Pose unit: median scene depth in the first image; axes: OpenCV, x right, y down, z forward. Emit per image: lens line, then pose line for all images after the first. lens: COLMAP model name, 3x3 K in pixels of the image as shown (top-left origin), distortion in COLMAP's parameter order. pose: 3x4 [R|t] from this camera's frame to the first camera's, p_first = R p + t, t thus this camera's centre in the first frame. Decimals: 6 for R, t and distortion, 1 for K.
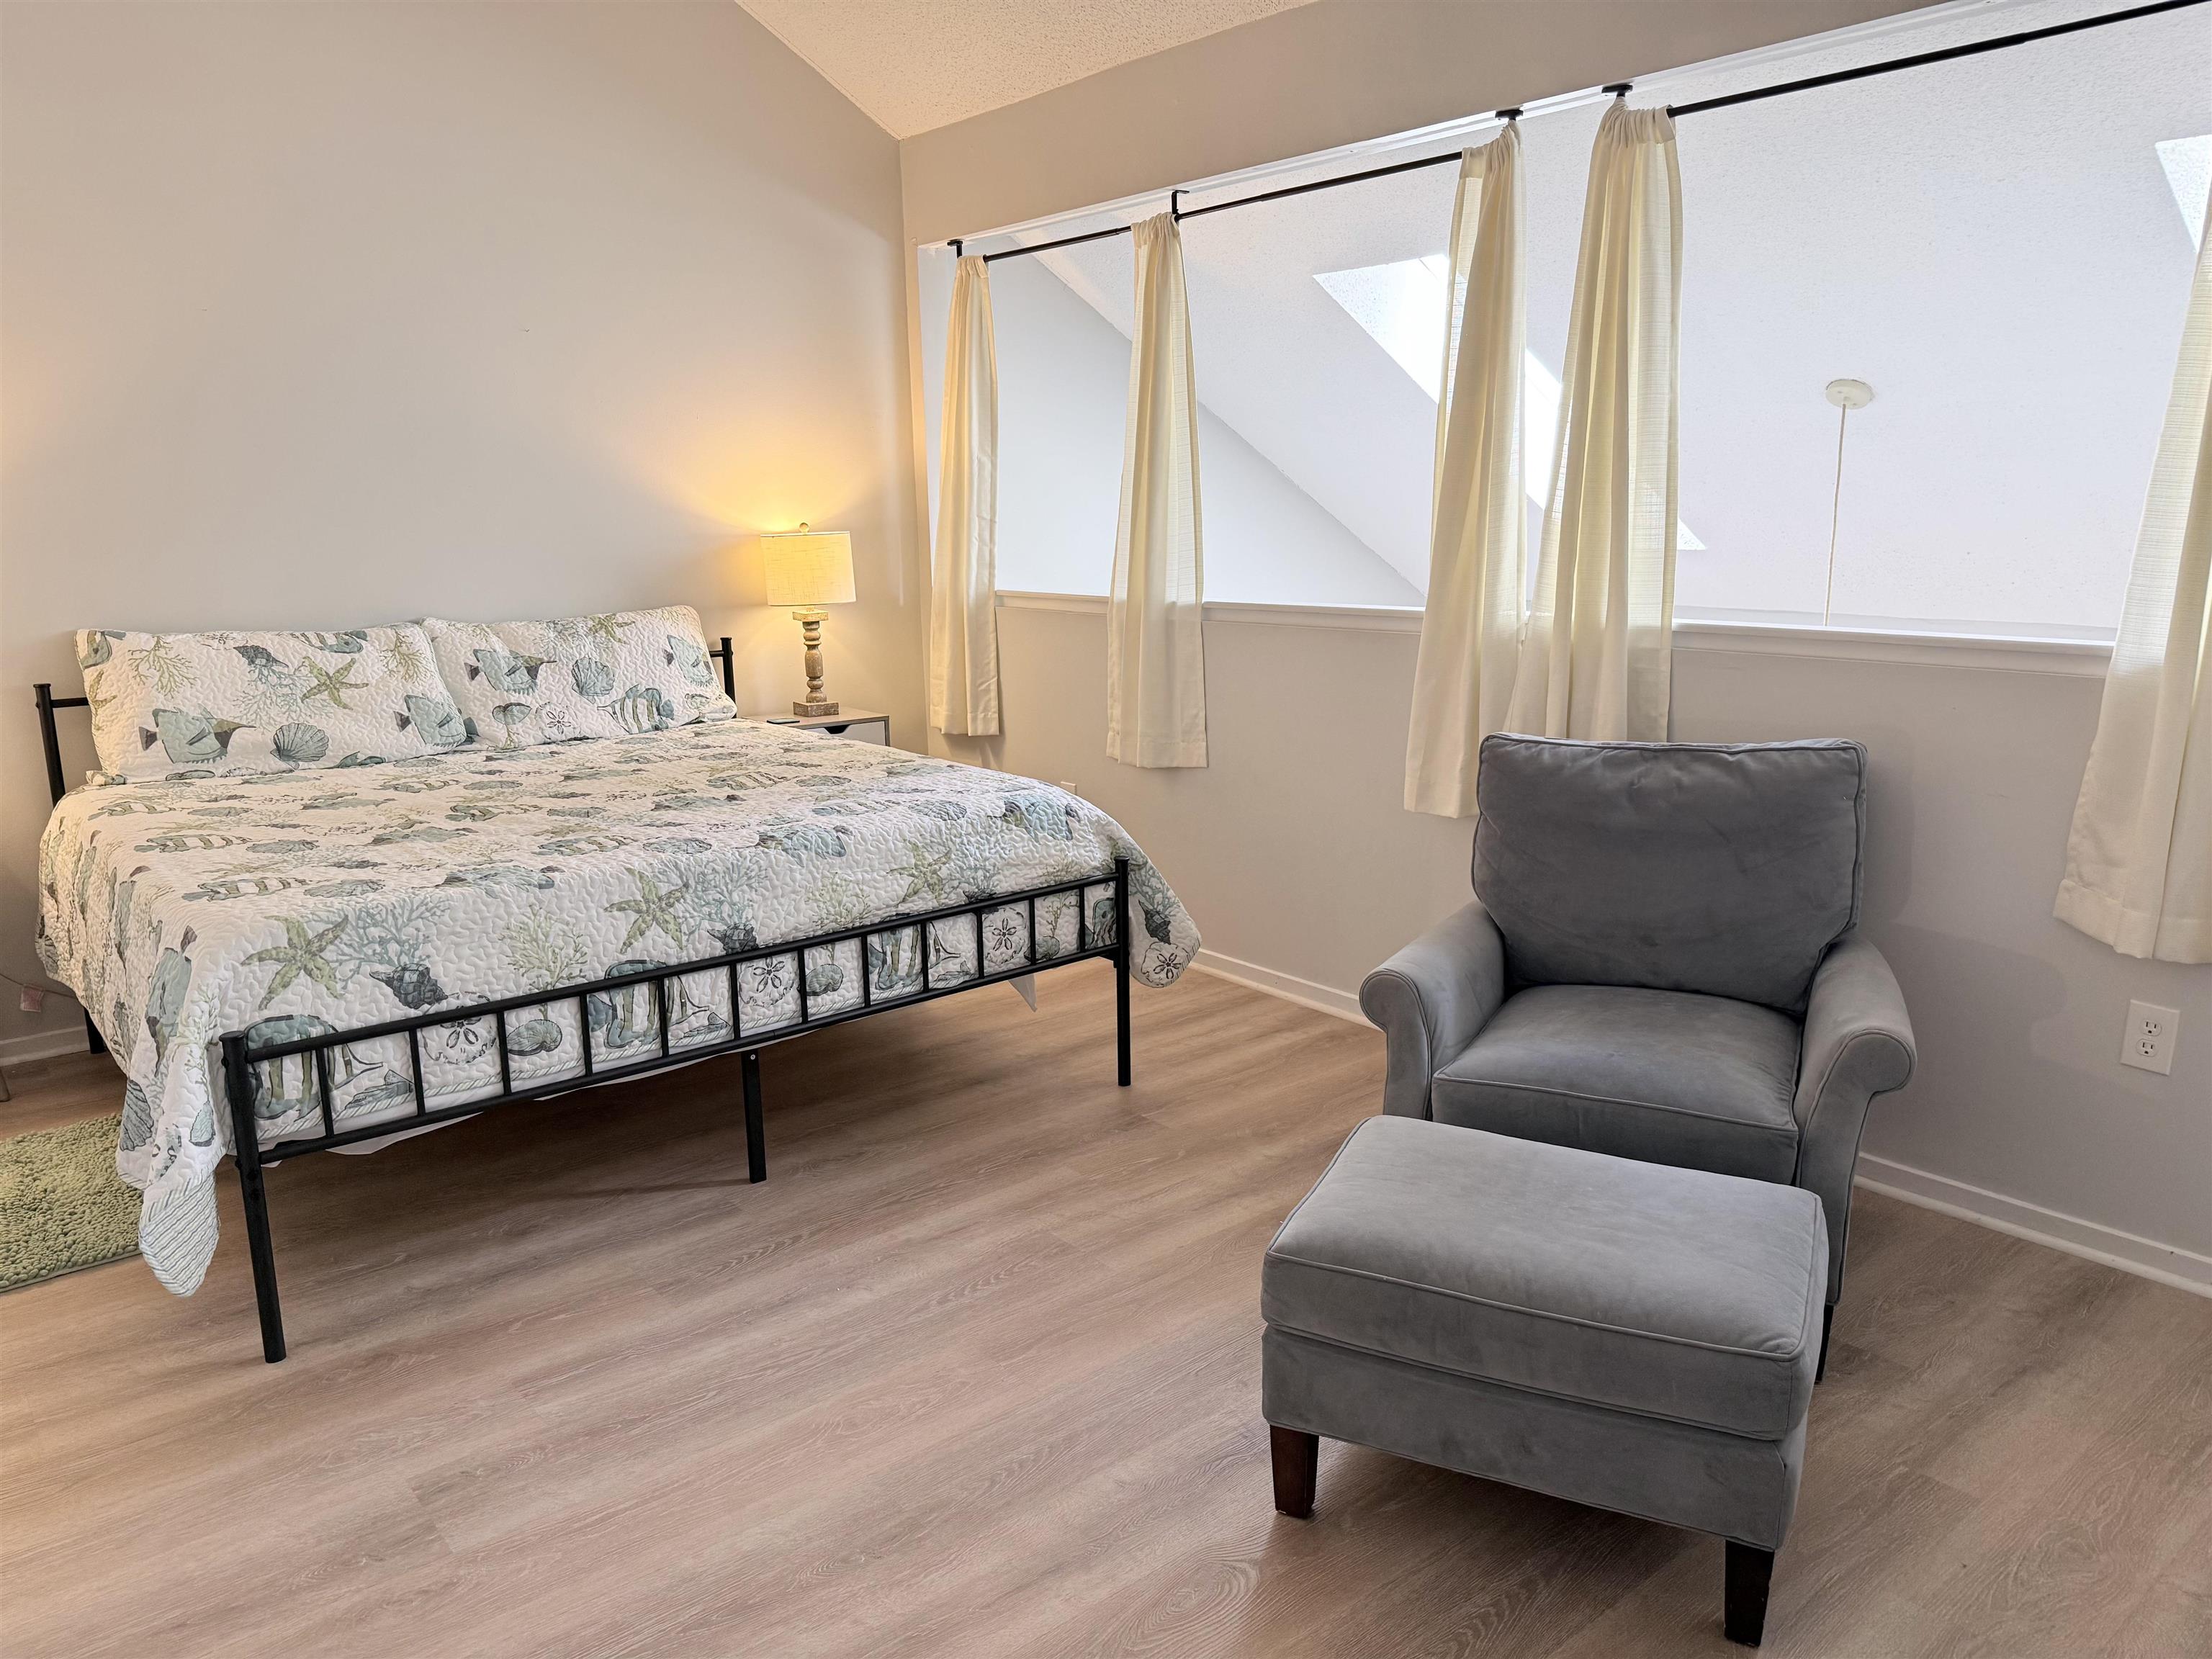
lens RADIAL K [[1536.0, 0, 1104.7], [0, 1536.0, 839.9], [0, 0, 1]] dist [0.179597, -0.352461]
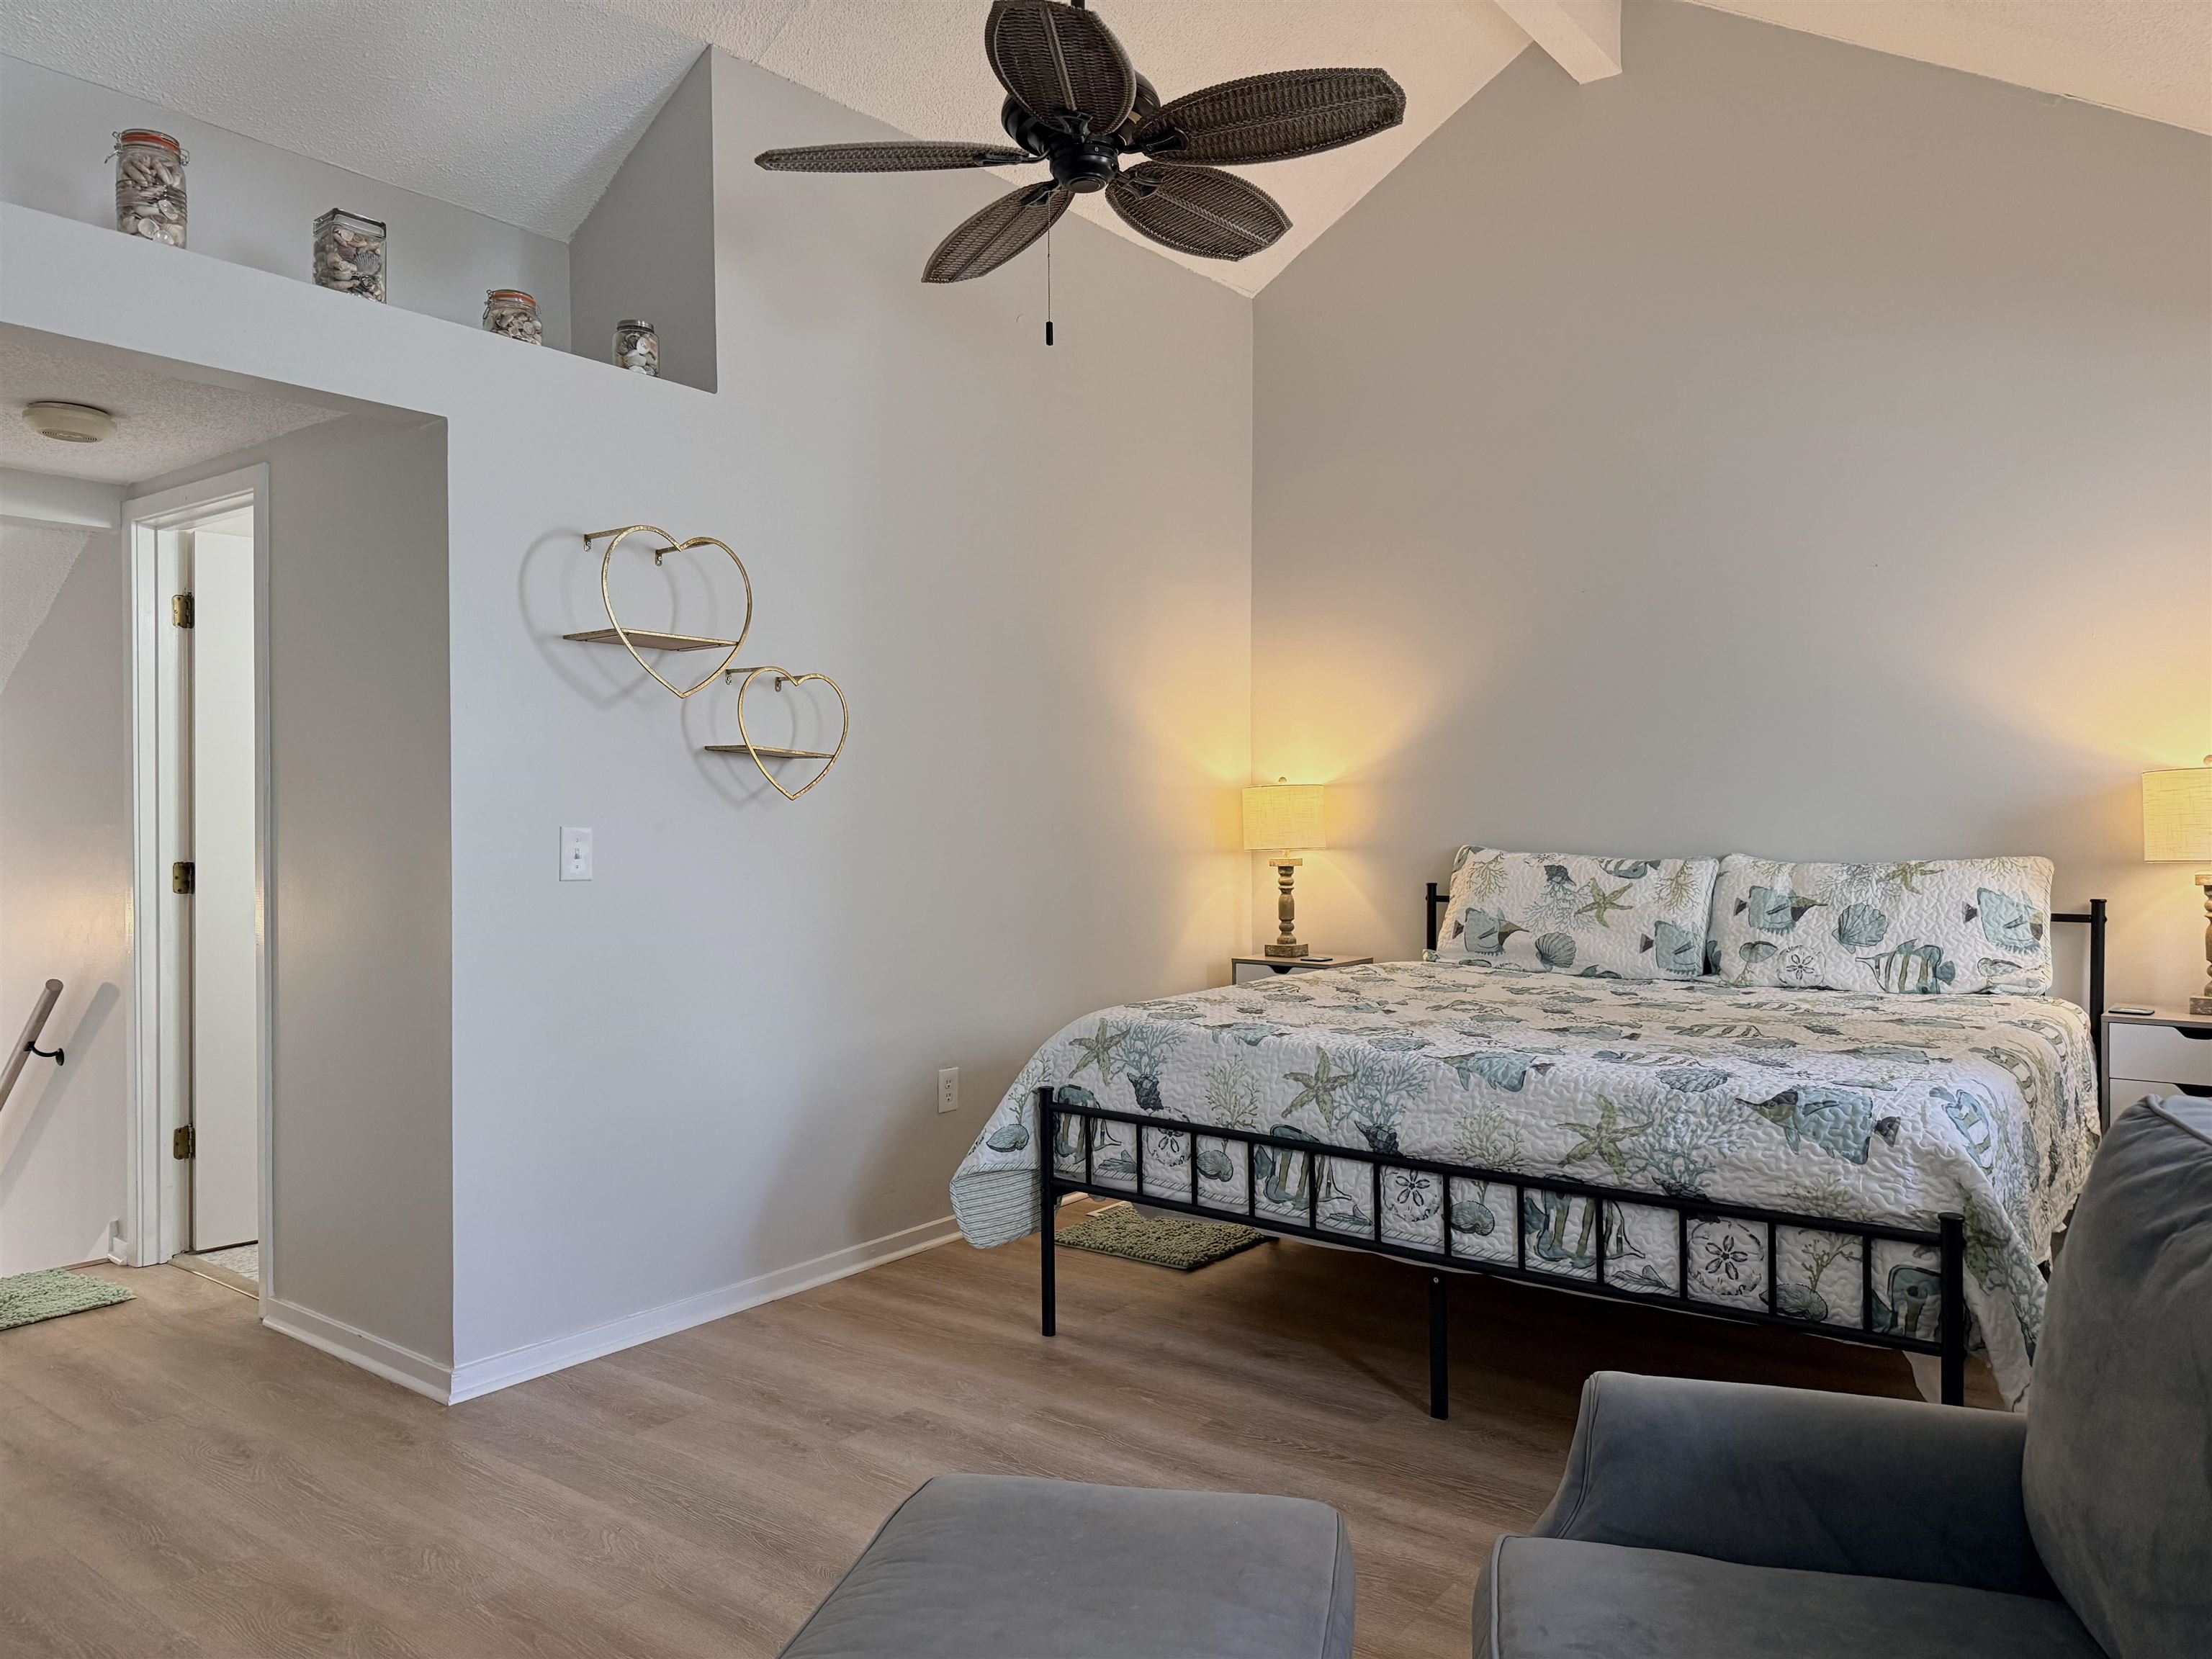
lens RADIAL K [[1536.0, 0, 1104.7], [0, 1536.0, 839.9], [0, 0, 1]] dist [0.179597, -0.352461]
pose [[0.221556, 0.030206, -0.974680, 0.681907], [-0.202776, 0.979099, -0.015750, -0.072750], [0.953832, 0.201131, 0.223050, 0.543014]]
